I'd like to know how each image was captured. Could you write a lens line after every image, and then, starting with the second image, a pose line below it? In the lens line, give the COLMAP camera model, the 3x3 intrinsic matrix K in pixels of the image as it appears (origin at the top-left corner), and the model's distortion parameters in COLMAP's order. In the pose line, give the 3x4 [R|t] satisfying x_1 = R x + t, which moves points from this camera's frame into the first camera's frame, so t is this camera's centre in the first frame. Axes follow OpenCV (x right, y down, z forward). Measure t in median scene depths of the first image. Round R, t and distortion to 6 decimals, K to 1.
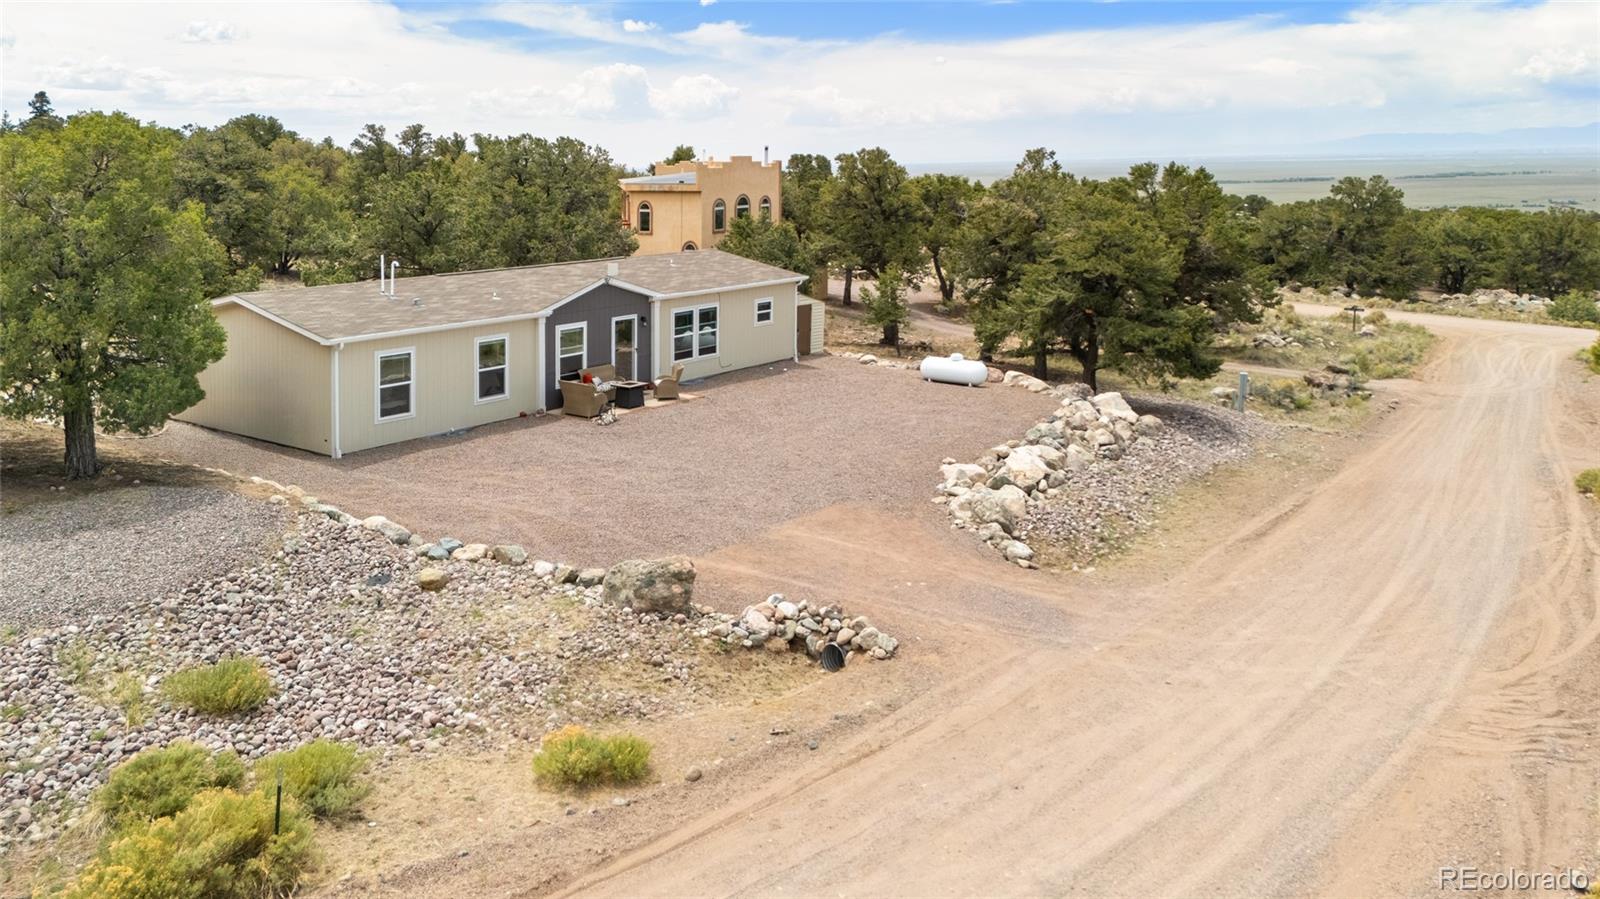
lens RADIAL K [[1194.9, 0, 800.0], [0, 1194.9, 449.5], [0, 0, 1]] dist [0.001494, -0.000031]
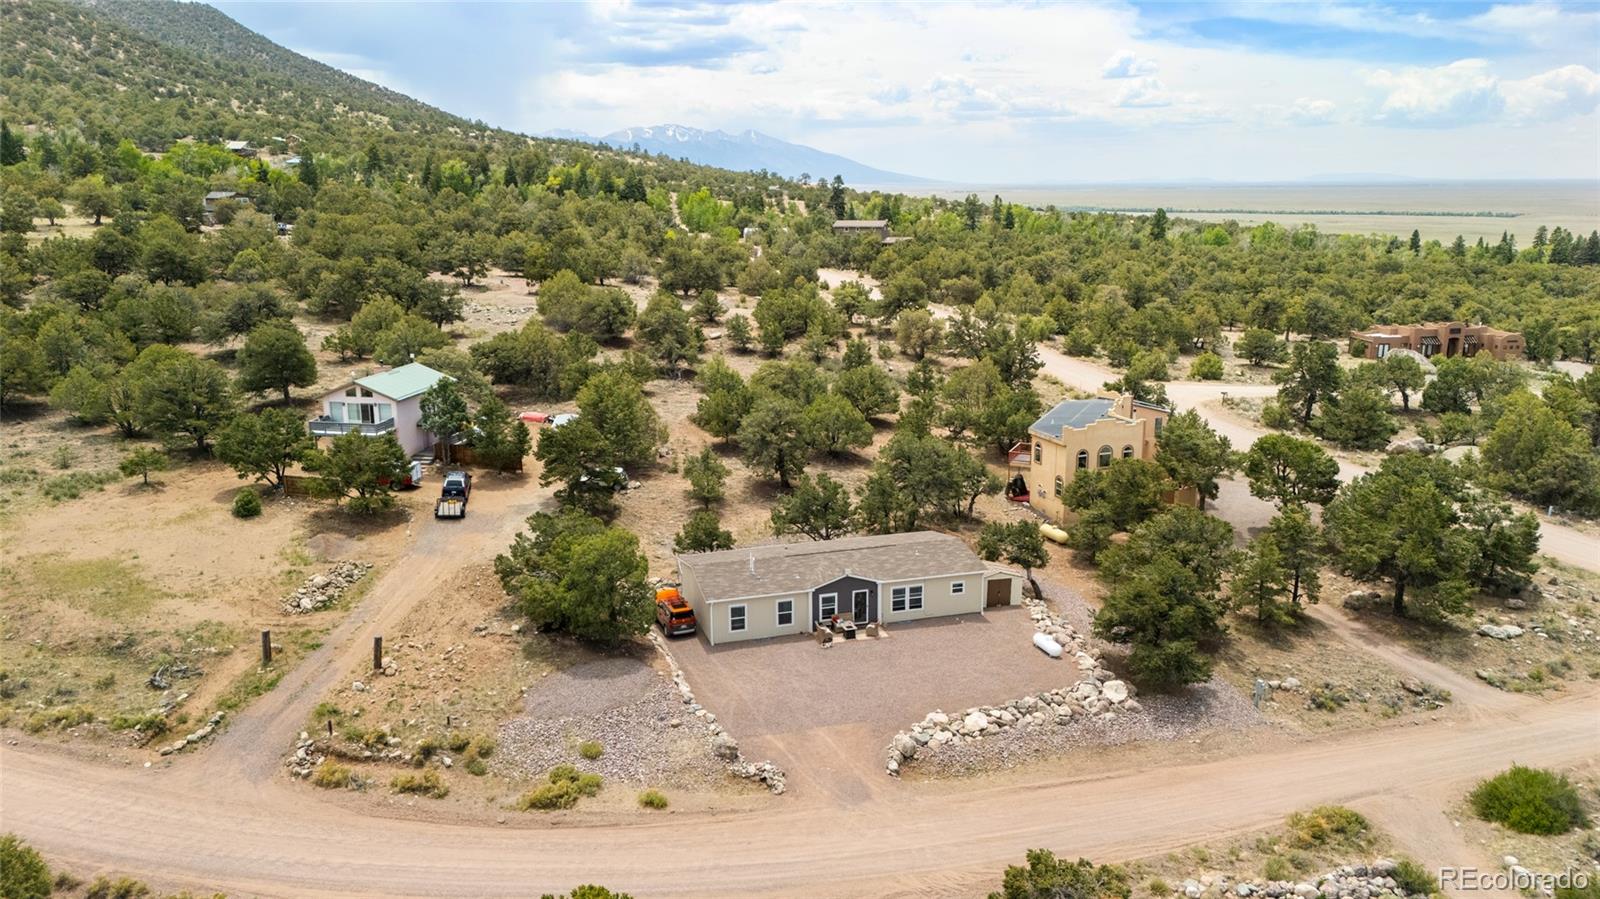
lens RADIAL K [[1194.9, 0, 800.0], [0, 1194.9, 449.5], [0, 0, 1]] dist [0.001494, -0.000031]
pose [[0.823692, 0.134506, -0.550854, 0.961570], [-0.131961, 0.990257, 0.044476, -0.476655], [0.551469, 0.036057, 0.833416, -0.862267]]
